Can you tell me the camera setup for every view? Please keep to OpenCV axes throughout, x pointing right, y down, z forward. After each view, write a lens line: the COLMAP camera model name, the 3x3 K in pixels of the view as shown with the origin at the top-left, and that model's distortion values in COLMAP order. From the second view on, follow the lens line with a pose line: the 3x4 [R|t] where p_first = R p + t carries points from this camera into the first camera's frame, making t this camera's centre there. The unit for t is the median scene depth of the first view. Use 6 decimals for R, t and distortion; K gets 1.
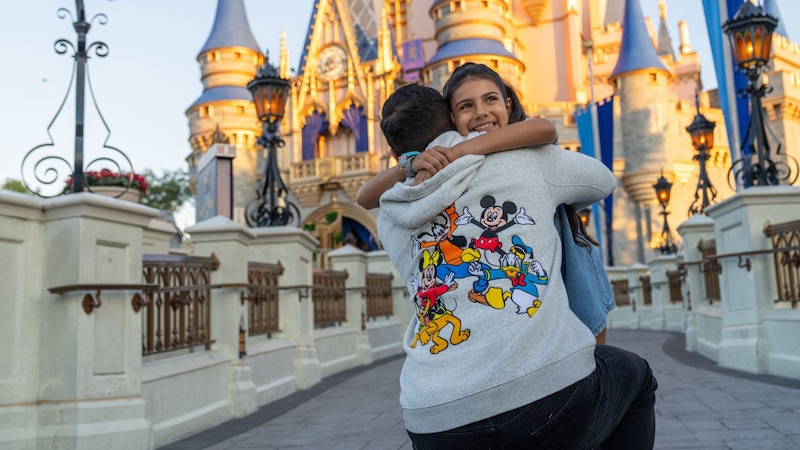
lens RADIAL K [[930.8, 0, 428.7], [0, 930.8, 225.4], [0, 0, 1]] dist [0.016694, 0.028164]
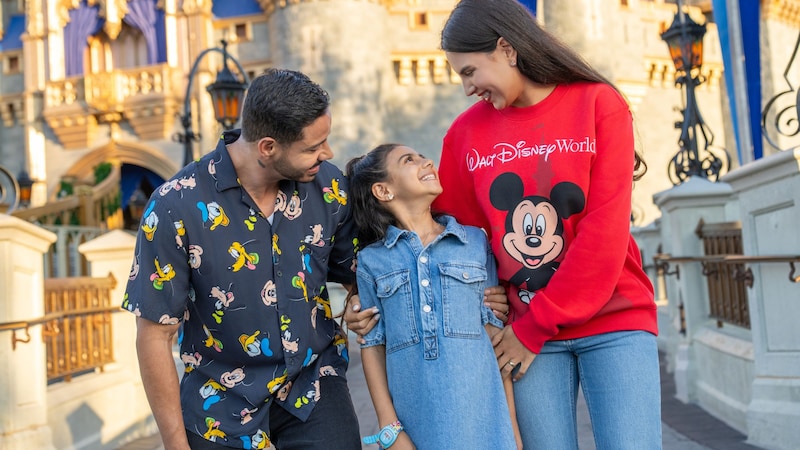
lens RADIAL K [[930.8, 0, 428.7], [0, 930.8, 225.4], [0, 0, 1]] dist [0.016694, 0.028164]
pose [[0.987550, -0.025879, 0.155163, 0.019380], [0.009183, 0.994177, 0.107369, -0.047923], [-0.157038, -0.104607, 0.982037, 0.418913]]
